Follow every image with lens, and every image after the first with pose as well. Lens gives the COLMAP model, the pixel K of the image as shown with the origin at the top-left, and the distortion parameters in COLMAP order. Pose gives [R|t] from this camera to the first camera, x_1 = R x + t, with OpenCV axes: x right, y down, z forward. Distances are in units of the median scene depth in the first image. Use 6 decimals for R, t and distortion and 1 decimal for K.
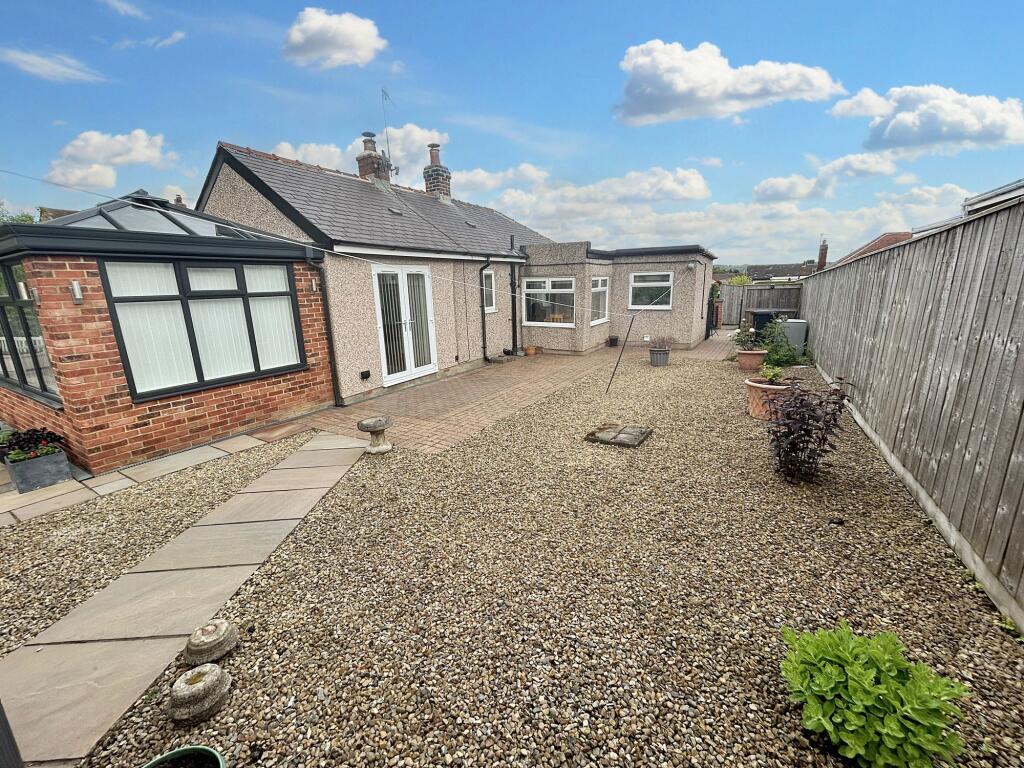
lens RADIAL K [[413.2, 0, 504.8], [0, 413.2, 383.7], [0, 0, 1]] dist [-0.003028, 0.000567]
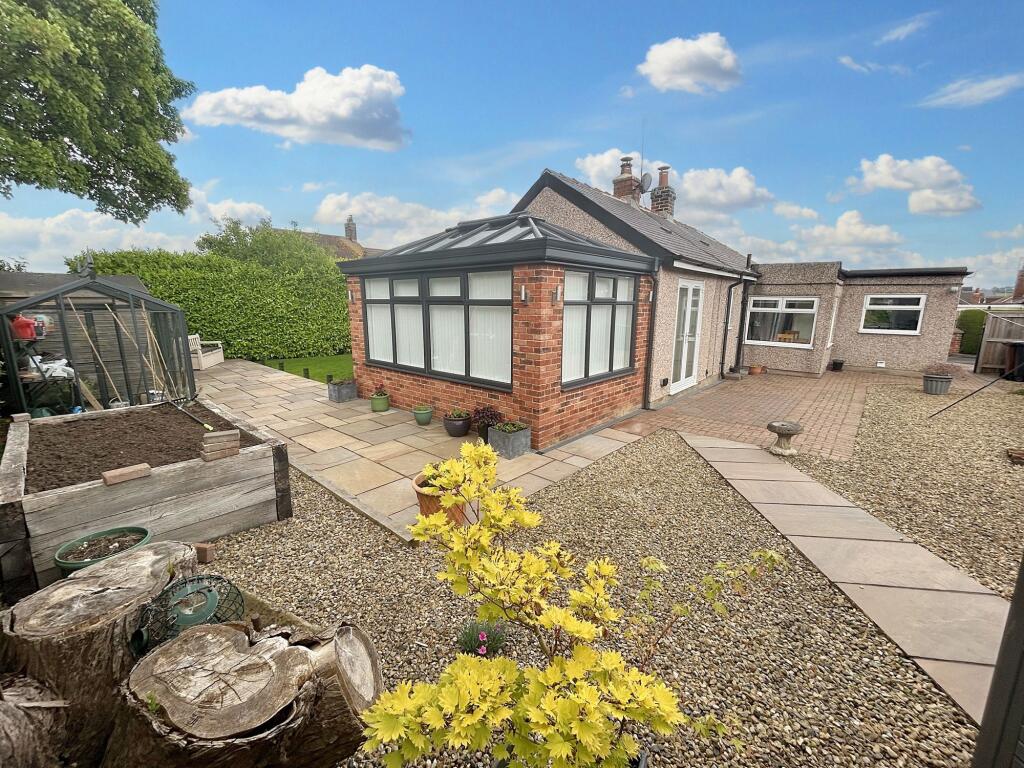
lens RADIAL K [[413.2, 0, 515.3], [0, 413.2, 382.4], [0, 0, 1]] dist [-0.003028, 0.000567]
pose [[0.982532, 0.069833, -0.172497, -0.363086], [-0.076729, 0.996485, -0.033631, 0.030699], [0.169542, 0.046279, 0.984436, -0.073005]]
